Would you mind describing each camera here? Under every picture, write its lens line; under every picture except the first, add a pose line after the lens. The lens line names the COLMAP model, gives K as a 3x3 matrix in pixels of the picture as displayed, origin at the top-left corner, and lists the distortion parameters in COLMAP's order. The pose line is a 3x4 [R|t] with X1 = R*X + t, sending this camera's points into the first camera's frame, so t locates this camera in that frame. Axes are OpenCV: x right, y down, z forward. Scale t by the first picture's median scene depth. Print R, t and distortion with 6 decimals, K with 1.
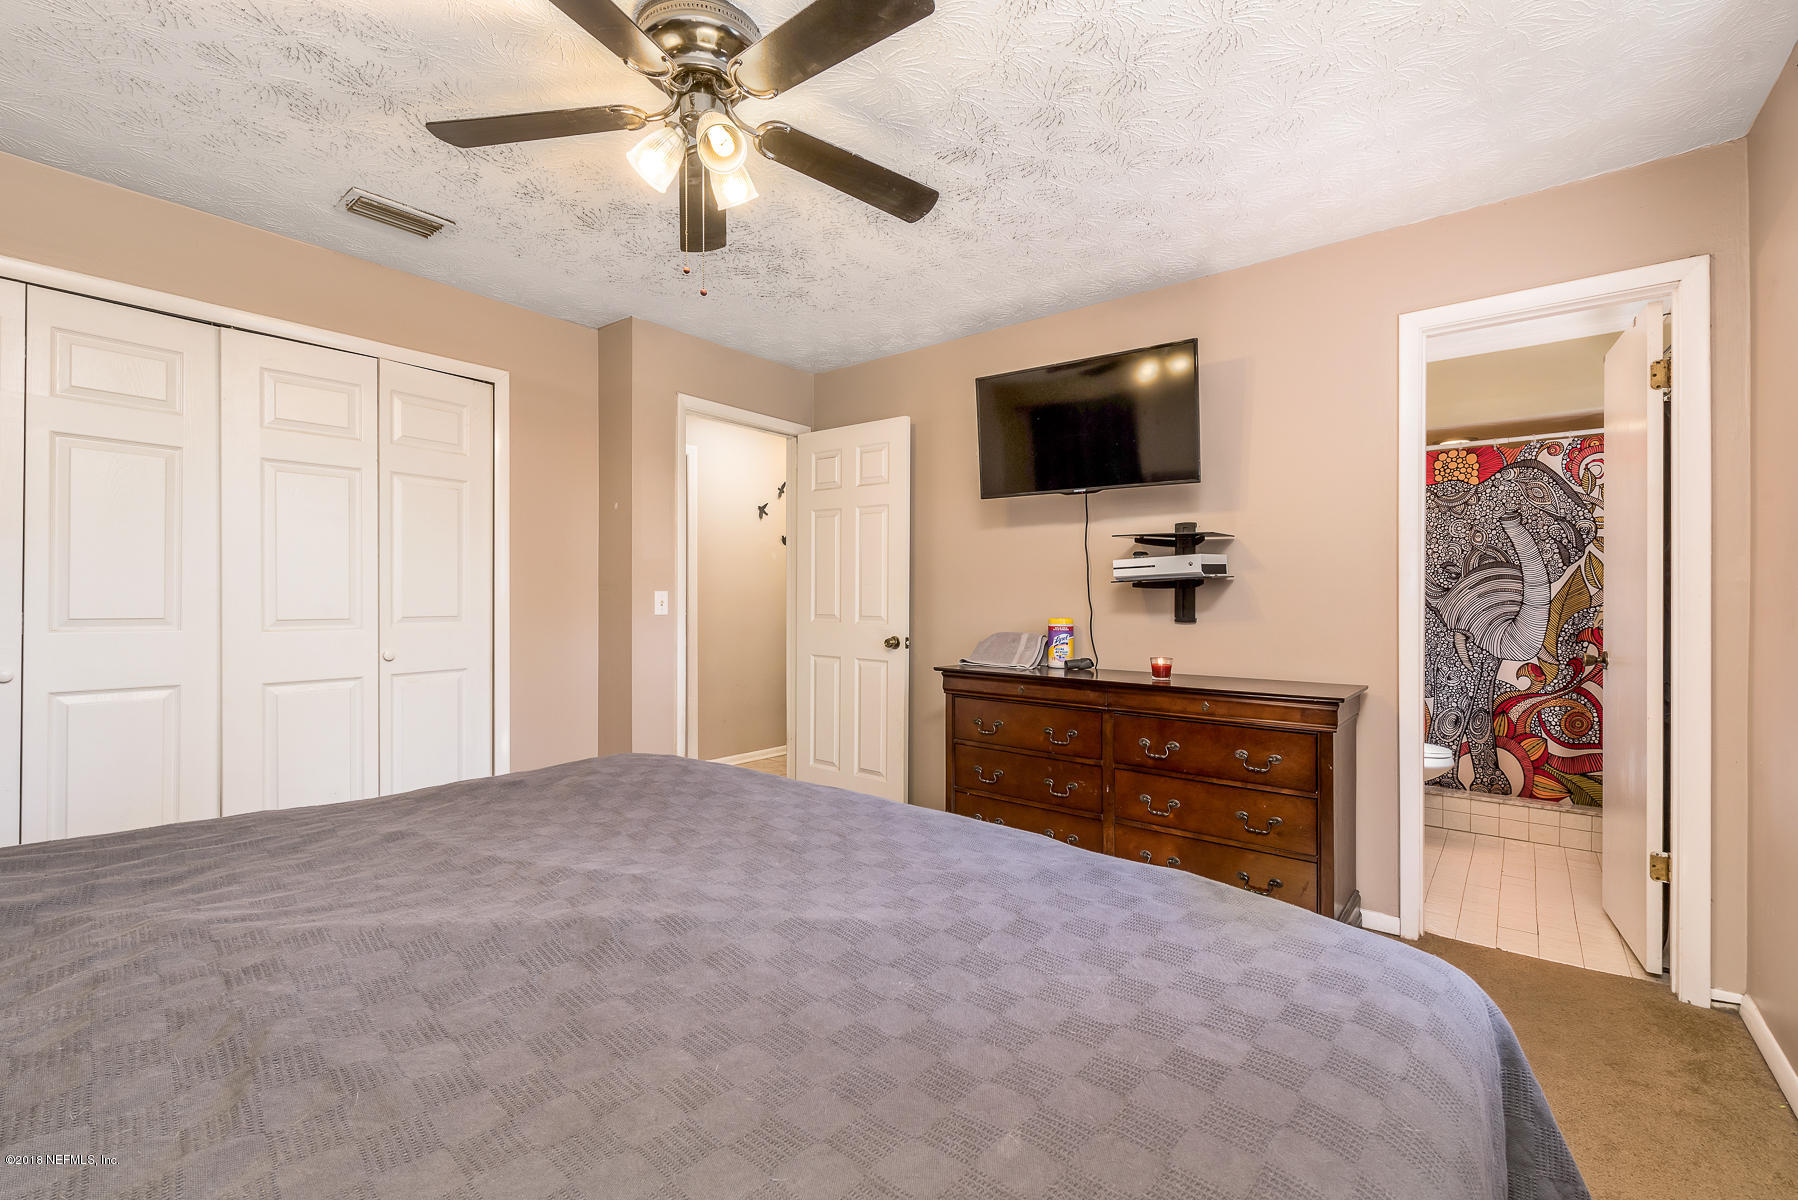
lens RADIAL K [[780.3, 0, 896.0], [0, 780.3, 595.4], [0, 0, 1]] dist [0.003721, -0.000216]
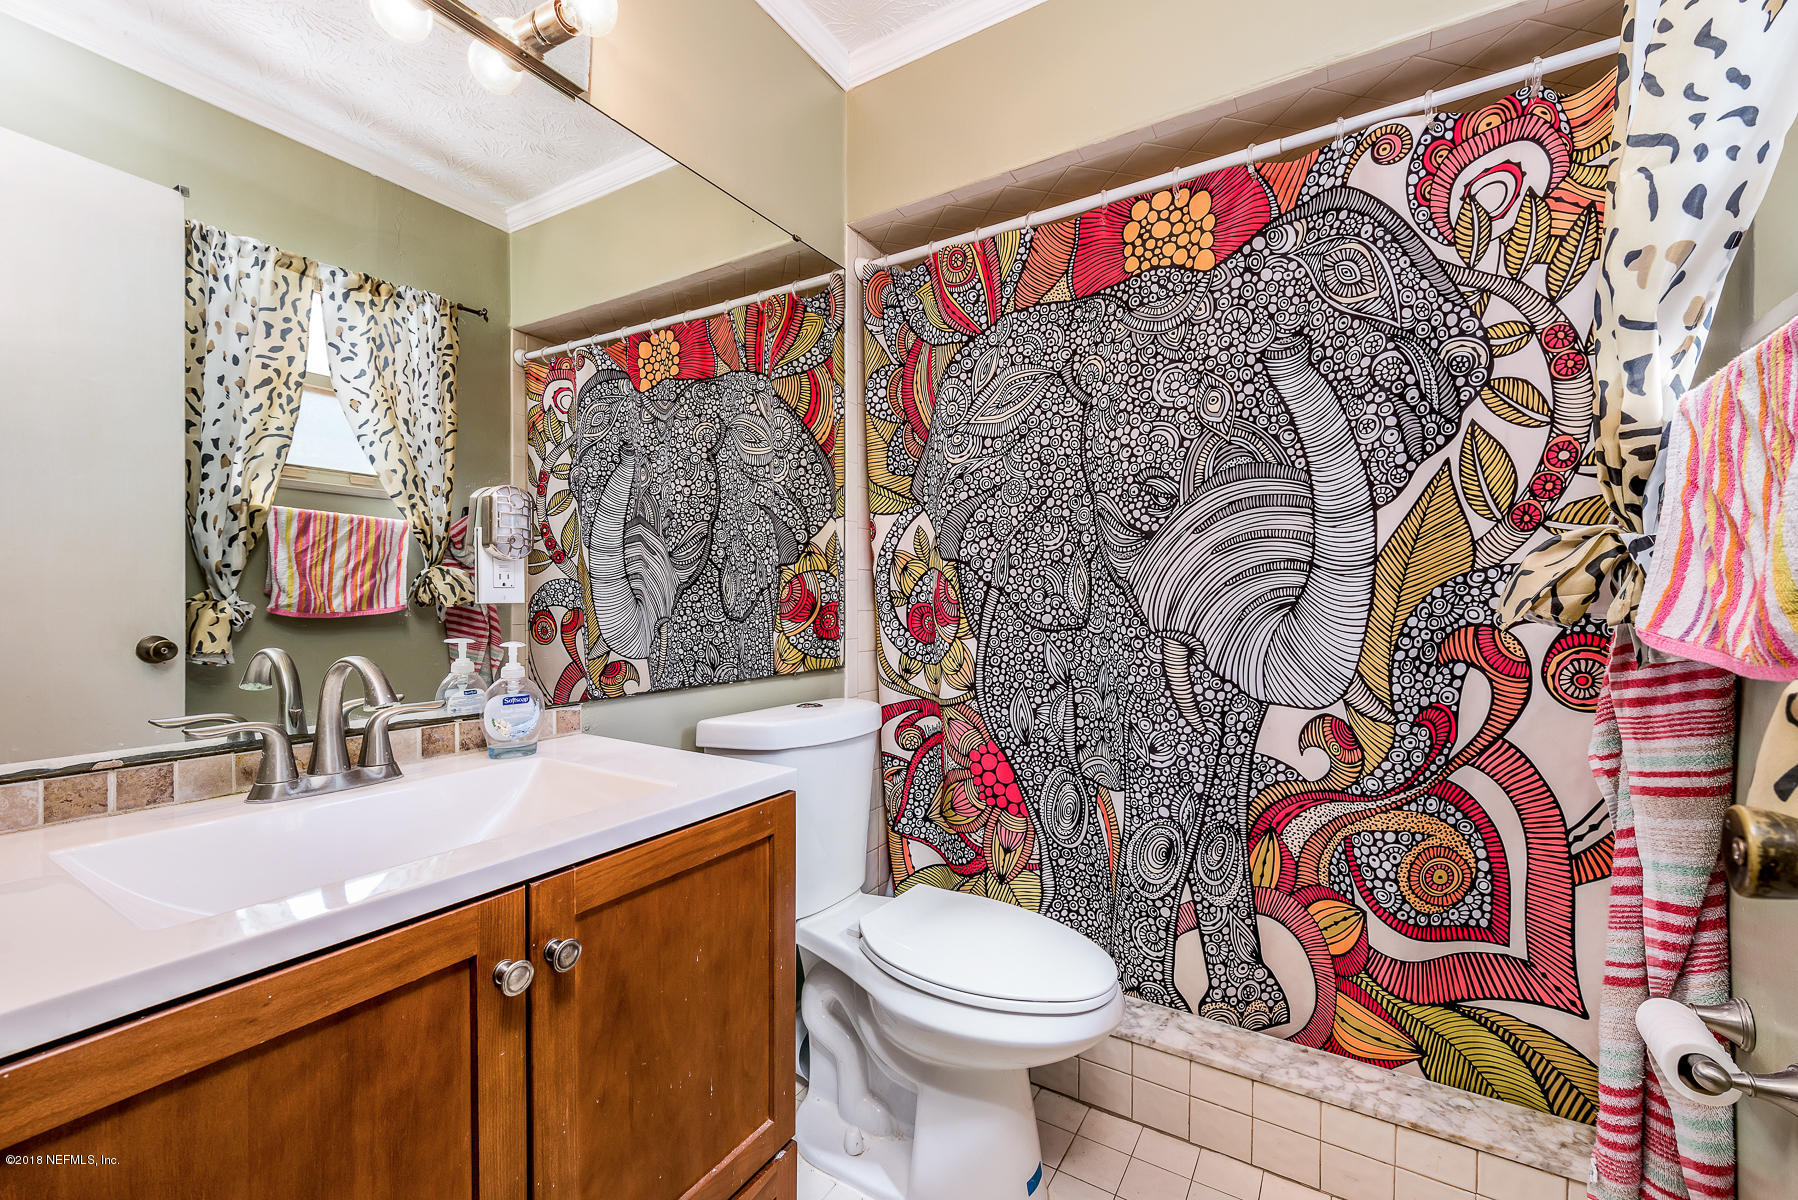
lens RADIAL K [[742.0, 0, 900.9], [0, 742.0, 603.3], [0, 0, 1]] dist [0.005933, -0.000703]
pose [[0.992447, -0.008687, 0.122370, 0.544779], [0.006351, 0.999790, 0.019469, 0.020813], [-0.122514, -0.018545, 0.992294, 0.647538]]
